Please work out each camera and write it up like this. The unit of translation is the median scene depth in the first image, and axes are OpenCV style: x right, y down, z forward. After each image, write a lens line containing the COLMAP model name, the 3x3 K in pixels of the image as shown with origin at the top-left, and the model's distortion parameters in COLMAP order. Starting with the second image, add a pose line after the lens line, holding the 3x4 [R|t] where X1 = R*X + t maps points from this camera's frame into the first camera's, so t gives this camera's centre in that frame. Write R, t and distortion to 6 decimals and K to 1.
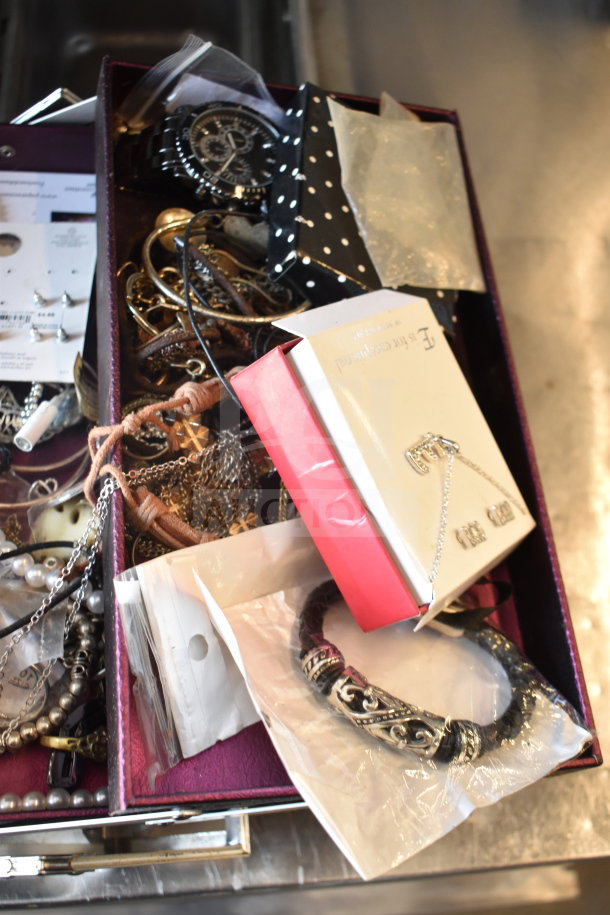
lens RADIAL K [[957.2, 0, 303.0], [0, 957.2, 454.6], [0, 0, 1]] dist [-0.079243, 0.000000]
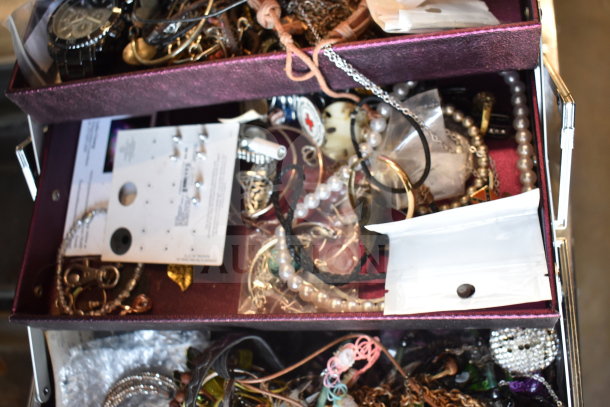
lens RADIAL K [[638.1, 0, 303.9], [0, 638.1, 201.5], [0, 0, 1]] dist [-0.079243, 0.000000]
pose [[0.073530, -0.988833, 0.129622, -0.514275], [0.986152, 0.091465, 0.138342, -0.110700], [-0.148653, 0.117654, 0.981865, 0.044056]]
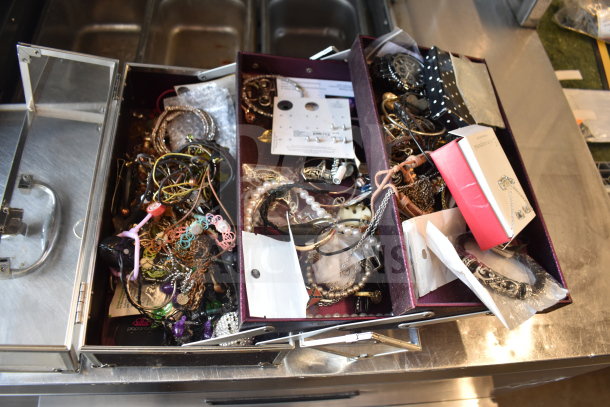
lens RADIAL K [[469.8, 0, 304.9], [0, 469.8, 200.1], [0, 0, 1]] dist [-0.089498, 0.001201]
pose [[0.999880, 0.011984, -0.009787, -0.382202], [-0.012691, 0.997046, -0.075752, 0.140594], [0.008851, 0.075867, 0.997079, -0.253038]]
